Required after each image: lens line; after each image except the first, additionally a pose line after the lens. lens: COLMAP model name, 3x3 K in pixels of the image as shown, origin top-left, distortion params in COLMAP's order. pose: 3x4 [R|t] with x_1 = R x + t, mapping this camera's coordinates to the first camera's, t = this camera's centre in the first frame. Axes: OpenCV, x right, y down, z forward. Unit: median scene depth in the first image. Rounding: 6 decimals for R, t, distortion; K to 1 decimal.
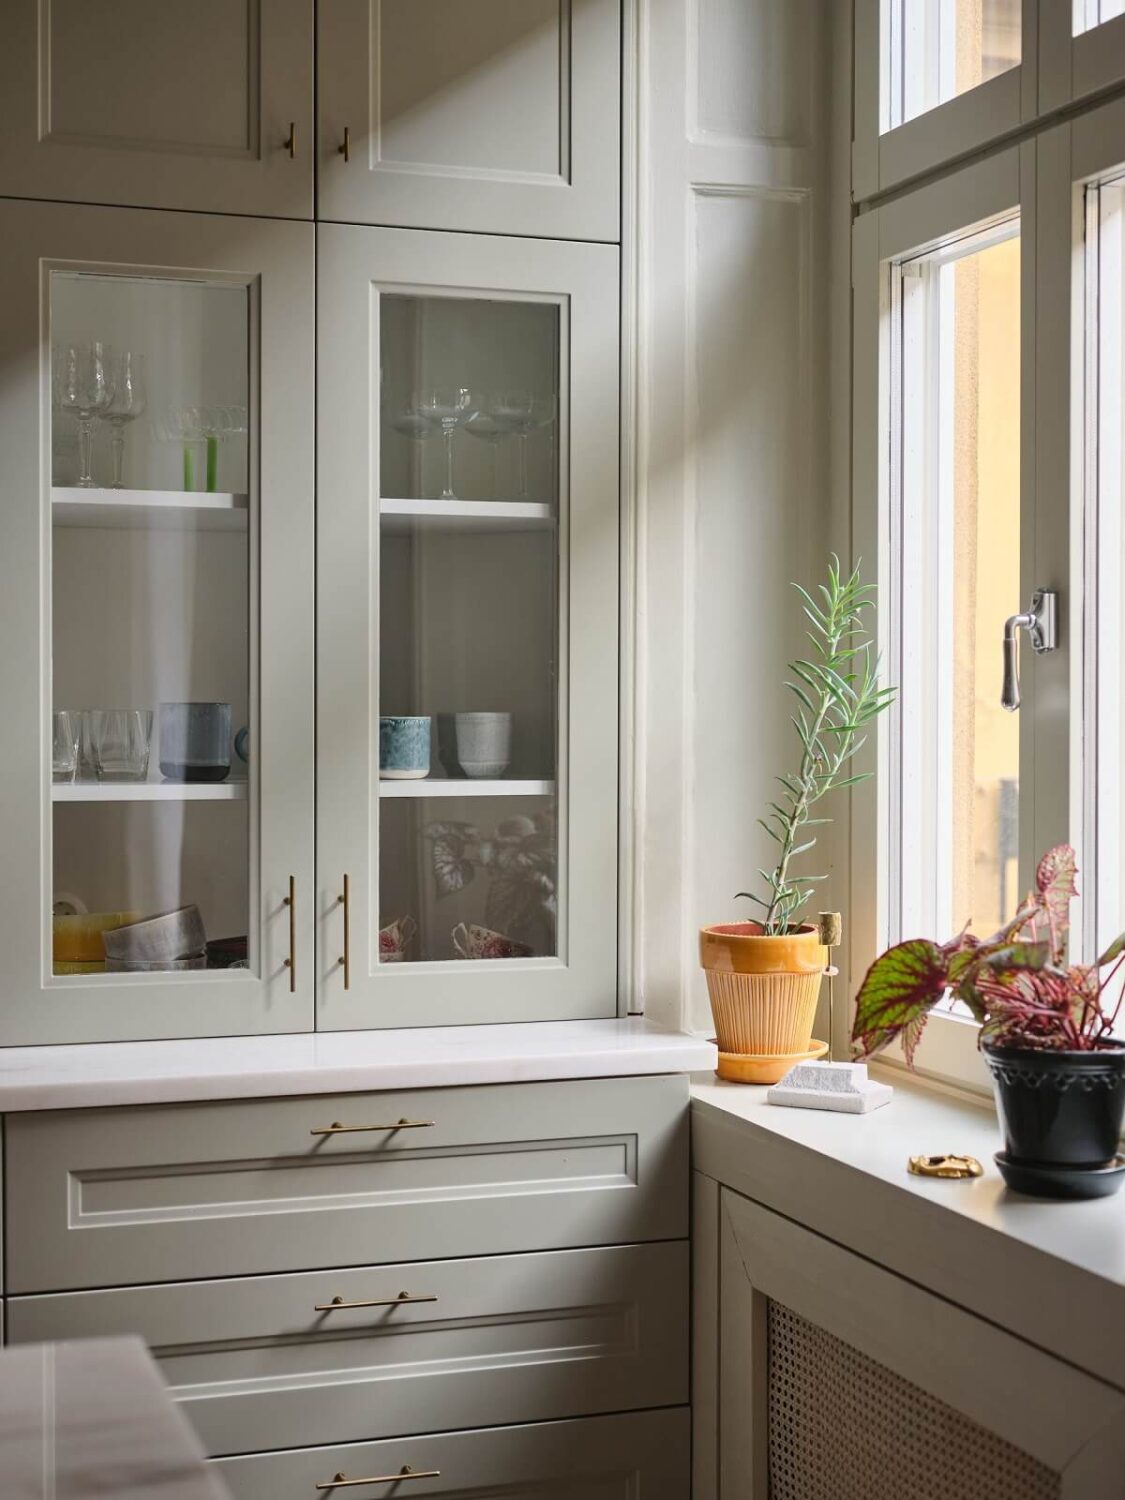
lens RADIAL K [[2153.3, 0, 557.3], [0, 2153.3, 758.0], [0, 0, 1]] dist [-0.004246, 0.000000]
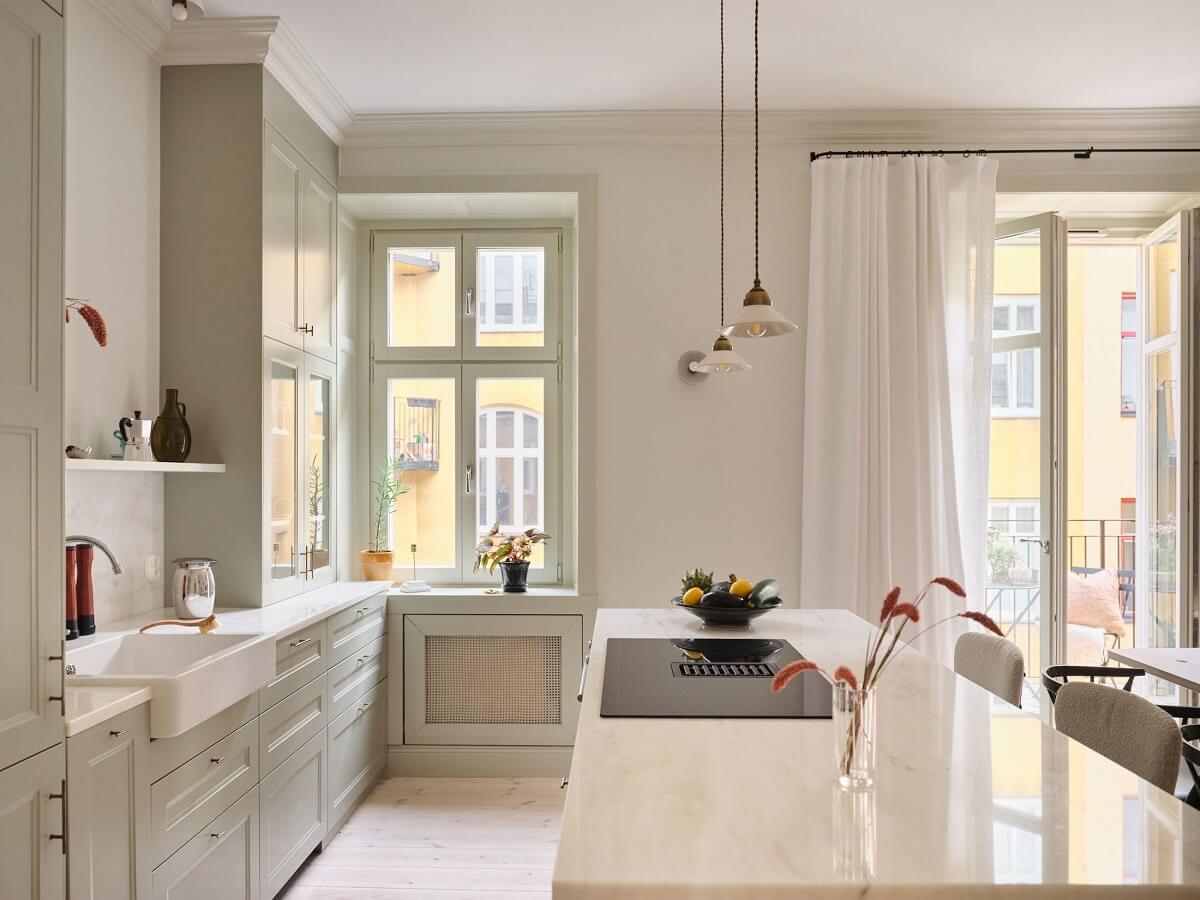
lens RADIAL K [[873.1, 0, 605.2], [0, 873.1, 479.4], [0, 0, 1]] dist [-0.013071, 0.002545]
pose [[0.349903, -0.002582, 0.936782, -1.210773], [0.020988, 0.999767, -0.005083, -0.031921], [-0.936551, 0.021440, 0.349876, 0.085719]]
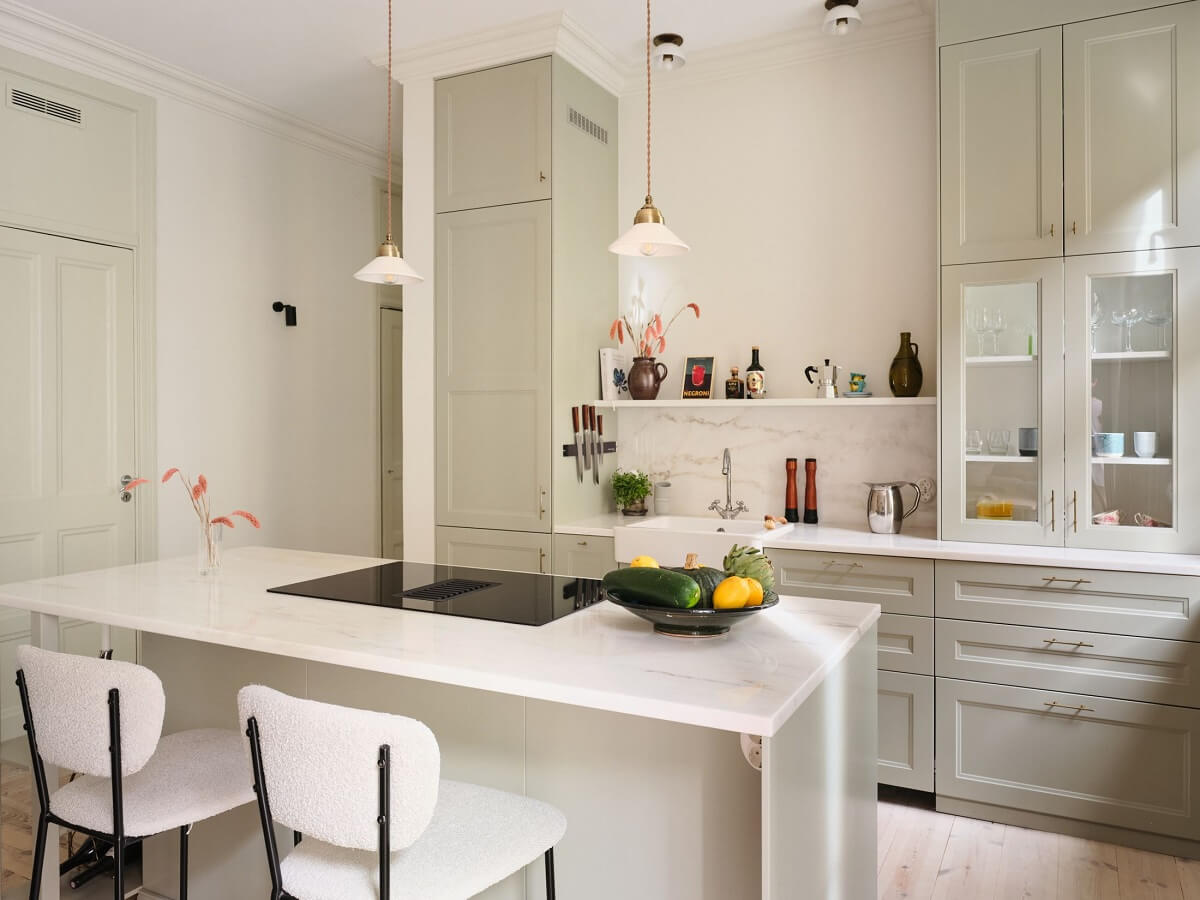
lens RADIAL K [[873.1, 0, 614.5], [0, 873.1, 420.0], [0, 0, 1]] dist [-0.013071, 0.002545]
pose [[0.692922, -0.001521, -0.721011, 0.294159], [-0.013350, 0.999799, -0.014939, -0.012043], [0.720889, 0.019977, 0.692762, -0.198436]]
